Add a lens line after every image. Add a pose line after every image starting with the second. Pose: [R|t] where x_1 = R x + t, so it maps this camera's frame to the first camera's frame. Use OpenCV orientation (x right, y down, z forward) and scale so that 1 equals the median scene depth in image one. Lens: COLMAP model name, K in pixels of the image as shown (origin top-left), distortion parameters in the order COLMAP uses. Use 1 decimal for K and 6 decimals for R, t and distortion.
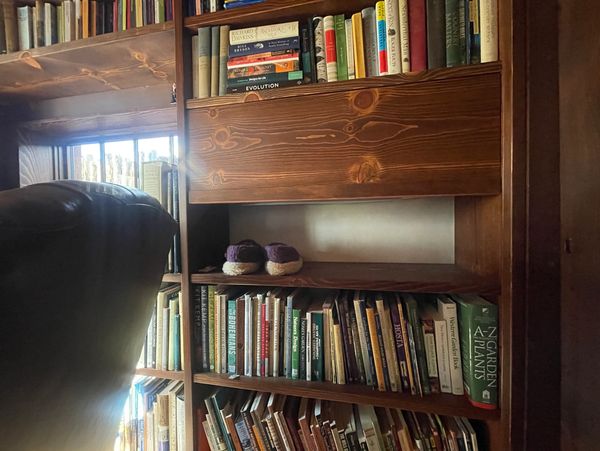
lens RADIAL K [[244.0, 0, 299.5], [0, 244.0, 227.1], [0, 0, 1]] dist [-0.002420, 0.000313]
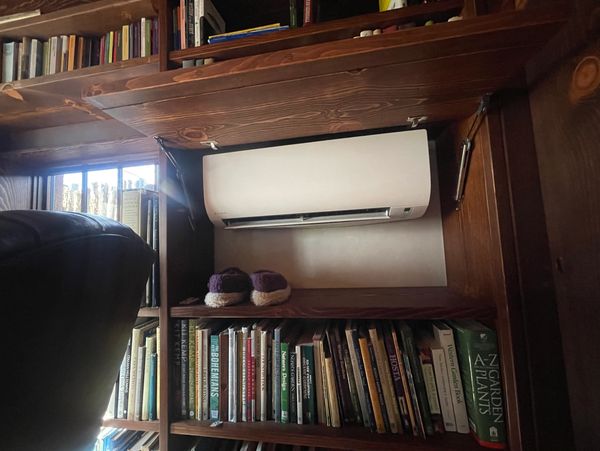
lens RADIAL K [[244.0, 0, 299.9], [0, 244.0, 226.8], [0, 0, 1]] dist [-0.002420, 0.000313]
pose [[0.999053, -0.025677, 0.035126, 0.024033], [0.029024, 0.994729, -0.098342, -0.006950], [-0.032415, 0.099269, 0.994533, 0.033501]]
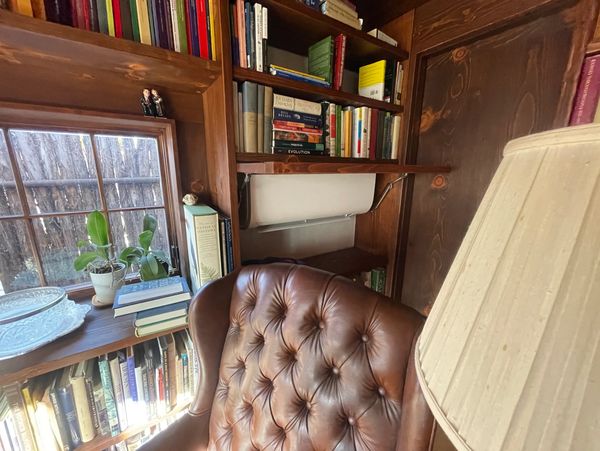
lens RADIAL K [[244.0, 0, 297.8], [0, 244.0, 225.6], [0, 0, 1]] dist [-0.002420, 0.000313]
pose [[0.711636, -0.139211, 0.688618, -1.061817], [-0.004288, 0.979292, 0.202405, -0.436205], [-0.702536, -0.146991, 0.696303, 0.046437]]
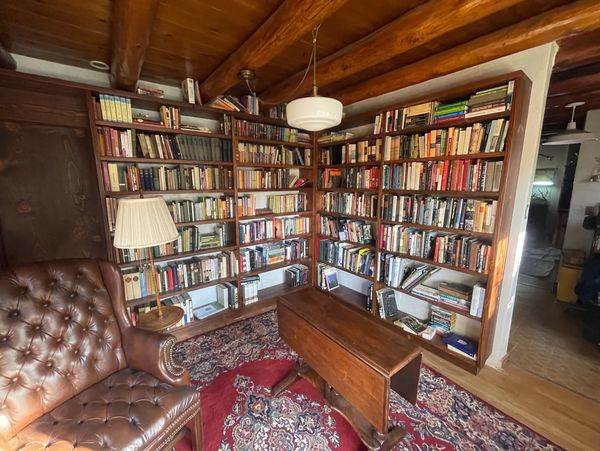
lens RADIAL K [[244.0, 0, 299.9], [0, 244.0, 227.3], [0, 0, 1]] dist [-0.002420, 0.000313]
pose [[-0.755401, -0.103896, 0.646973, -2.746034], [0.023006, 0.982536, 0.184645, -0.580686], [-0.654858, 0.154366, -0.739819, 0.581718]]
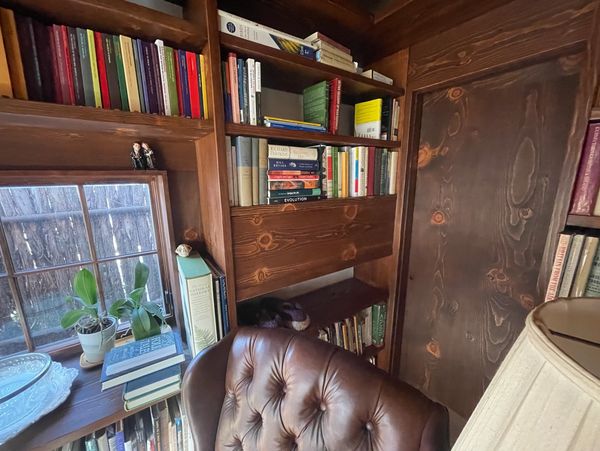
lens RADIAL K [[244.0, 0, 297.4], [0, 244.0, 225.5], [0, 0, 1]] dist [-0.002420, 0.000313]
pose [[0.703103, -0.135969, 0.697968, -1.002950], [0.011353, 0.983570, 0.180169, -0.643644], [-0.710998, -0.118753, 0.693095, 0.103674]]
